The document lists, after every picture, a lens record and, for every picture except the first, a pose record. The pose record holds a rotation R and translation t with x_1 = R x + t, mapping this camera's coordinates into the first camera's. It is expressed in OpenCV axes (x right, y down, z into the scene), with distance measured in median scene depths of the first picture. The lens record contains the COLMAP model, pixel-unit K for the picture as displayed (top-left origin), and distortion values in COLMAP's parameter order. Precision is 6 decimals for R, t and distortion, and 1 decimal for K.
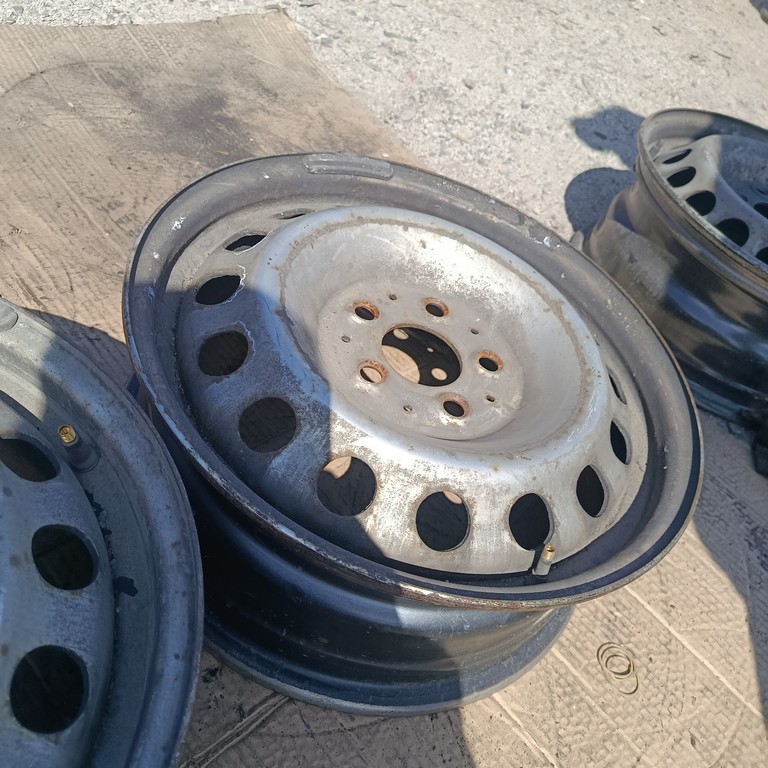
lens RADIAL K [[716.8, 0, 398.7], [0, 716.8, 384.5], [0, 0, 1]] dist [0.056669, -0.090109]
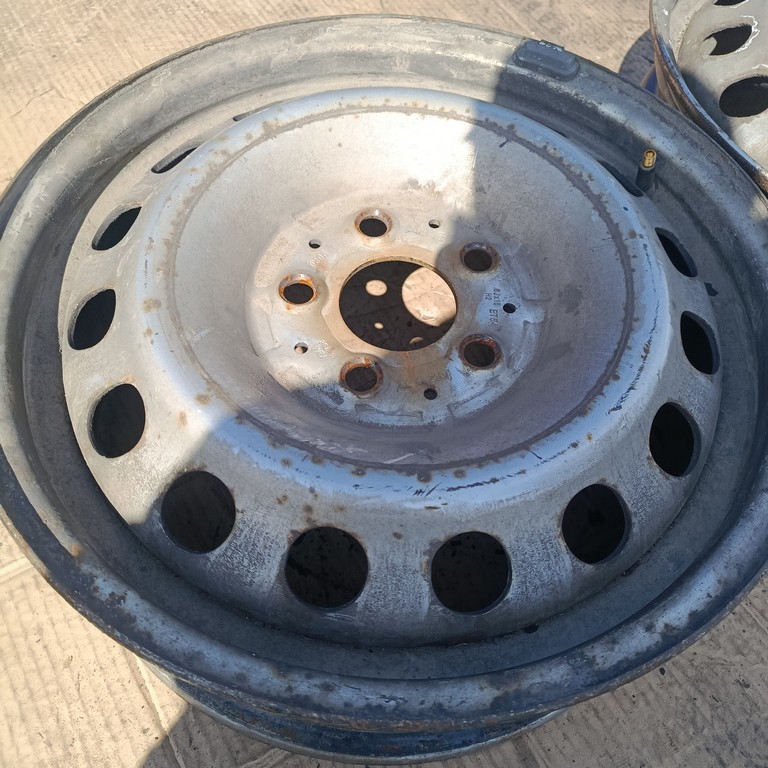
lens RADIAL K [[721.8, 0, 388.0], [0, 721.8, 392.9], [0, 0, 1]] dist [0.057092, -0.090915]
pose [[0.944932, 0.036540, -0.325222, -0.290474], [0.021763, 0.984532, 0.173850, 0.140972], [0.326544, -0.171354, 0.929520, -0.166501]]
